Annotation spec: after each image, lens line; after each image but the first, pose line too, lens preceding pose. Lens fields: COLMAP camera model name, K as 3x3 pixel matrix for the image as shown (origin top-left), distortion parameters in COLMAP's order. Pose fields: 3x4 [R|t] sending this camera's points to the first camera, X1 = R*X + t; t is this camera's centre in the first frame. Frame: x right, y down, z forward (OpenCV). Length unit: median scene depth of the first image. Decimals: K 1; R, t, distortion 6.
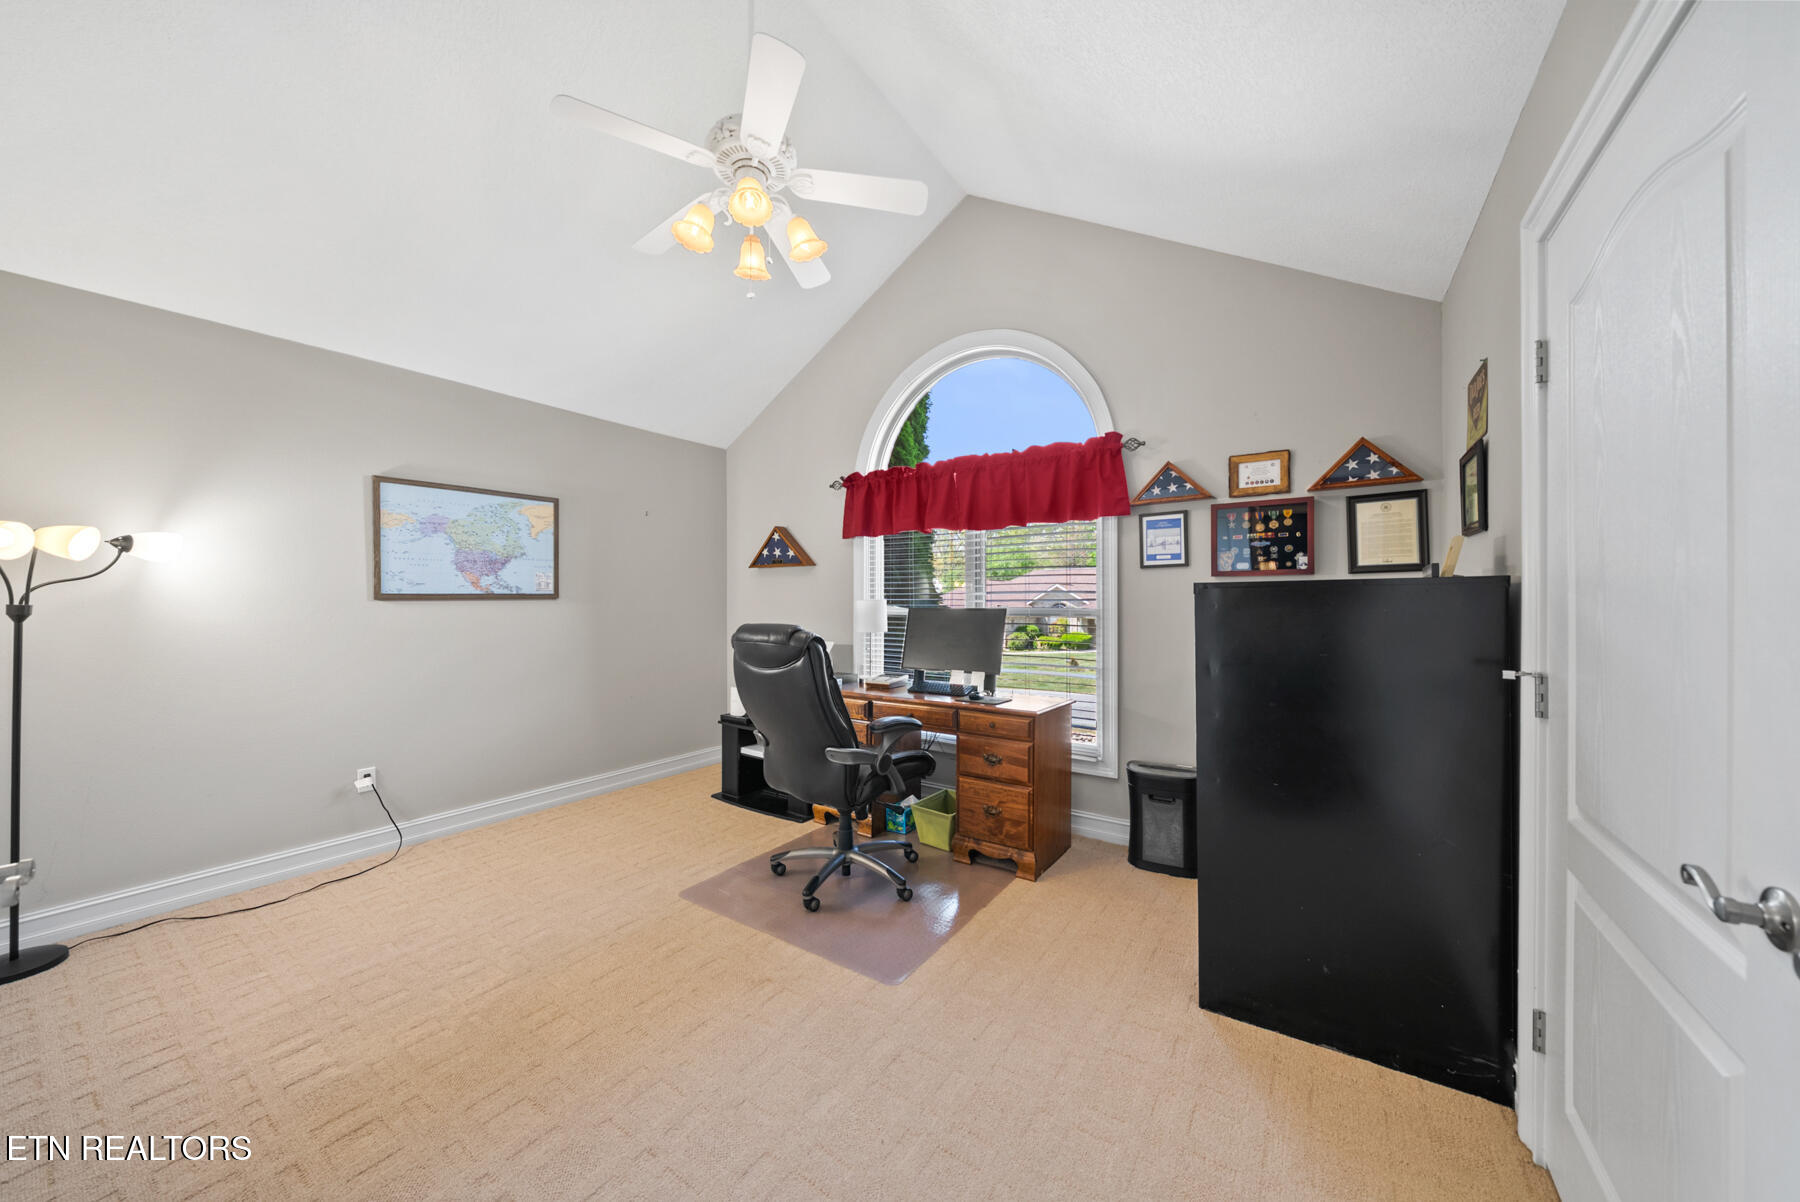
lens RADIAL K [[629.0, 0, 899.1], [0, 629.0, 603.7], [0, 0, 1]] dist [-0.001941, -0.000114]
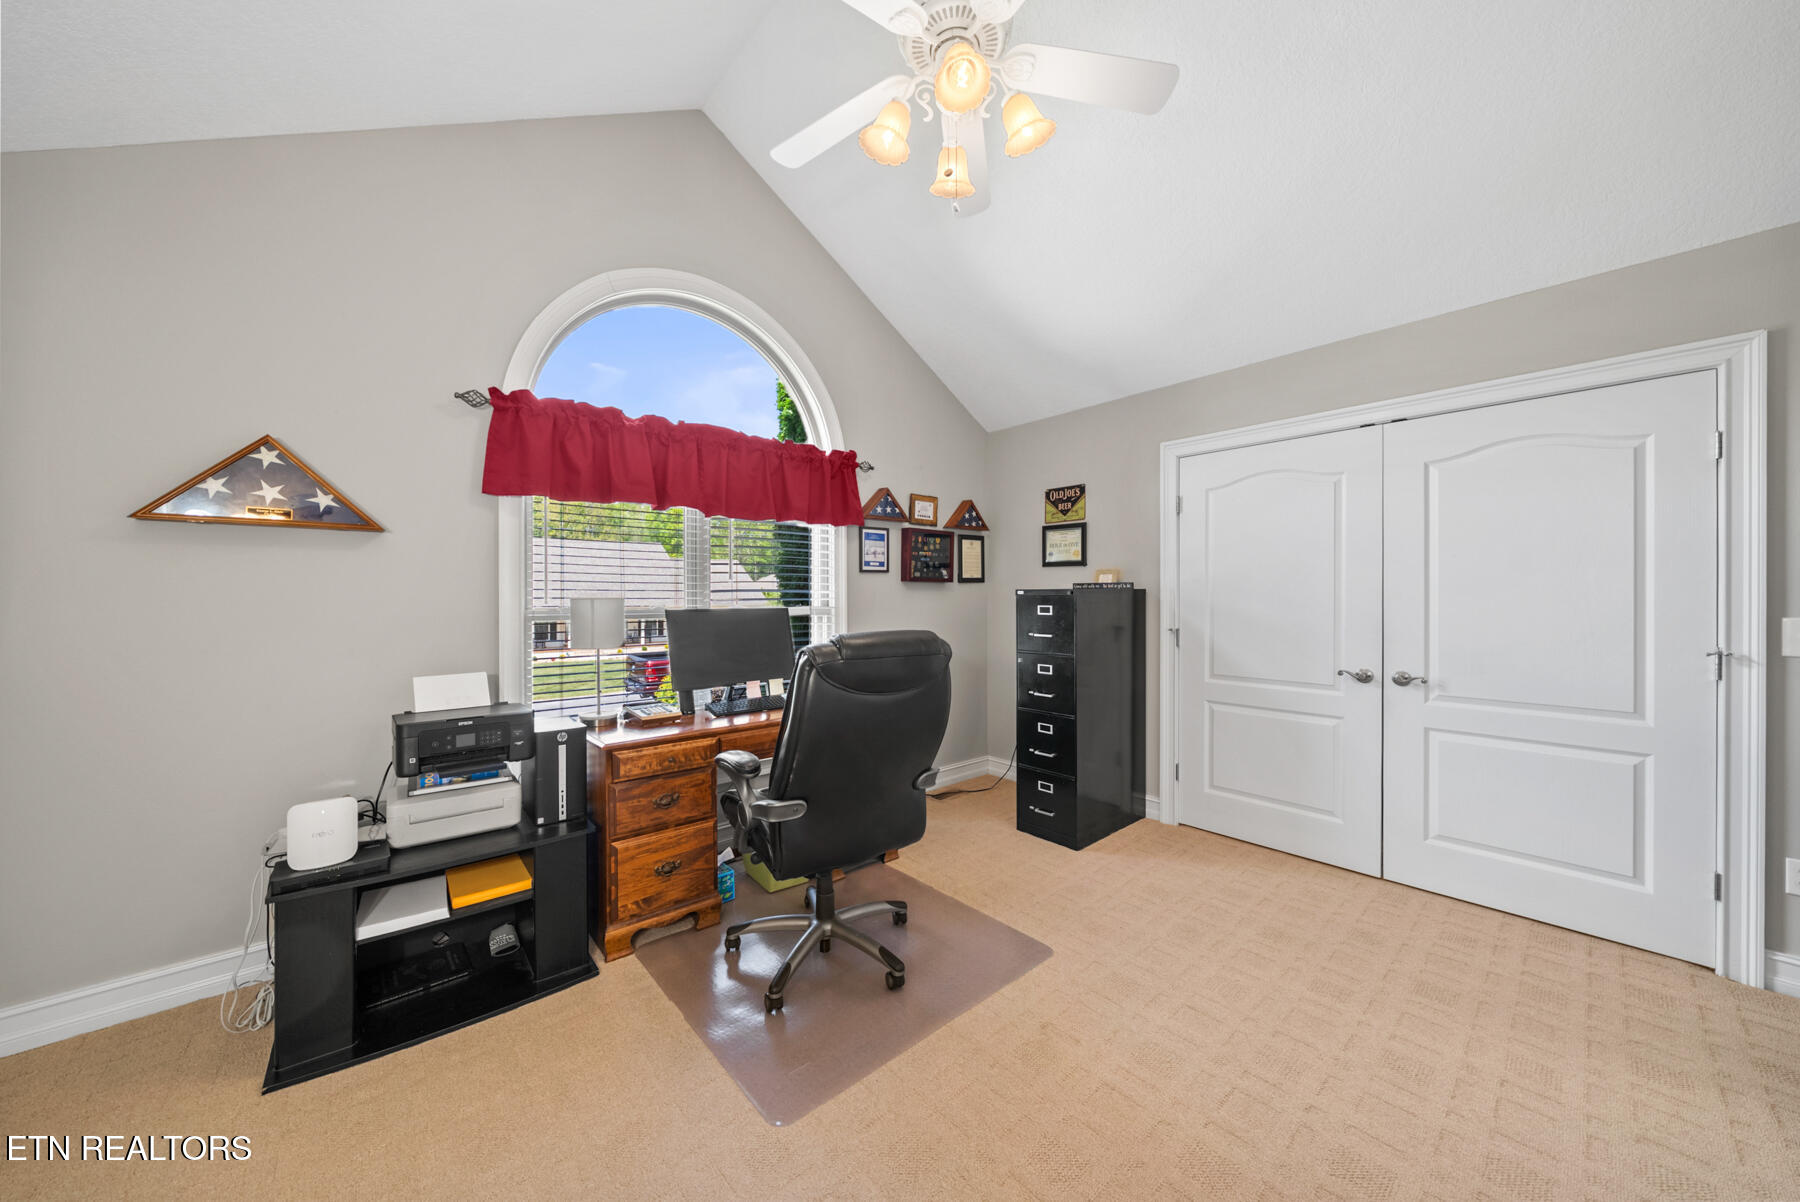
lens RADIAL K [[622.5, 0, 894.4], [0, 622.5, 597.3], [0, 0, 1]] dist [-0.000479, -0.000071]
pose [[0.256730, -0.001700, 0.966482, -0.744265], [-0.000997, 0.999997, 0.002024, -0.012035], [-0.966483, -0.001483, 0.256728, 0.657951]]
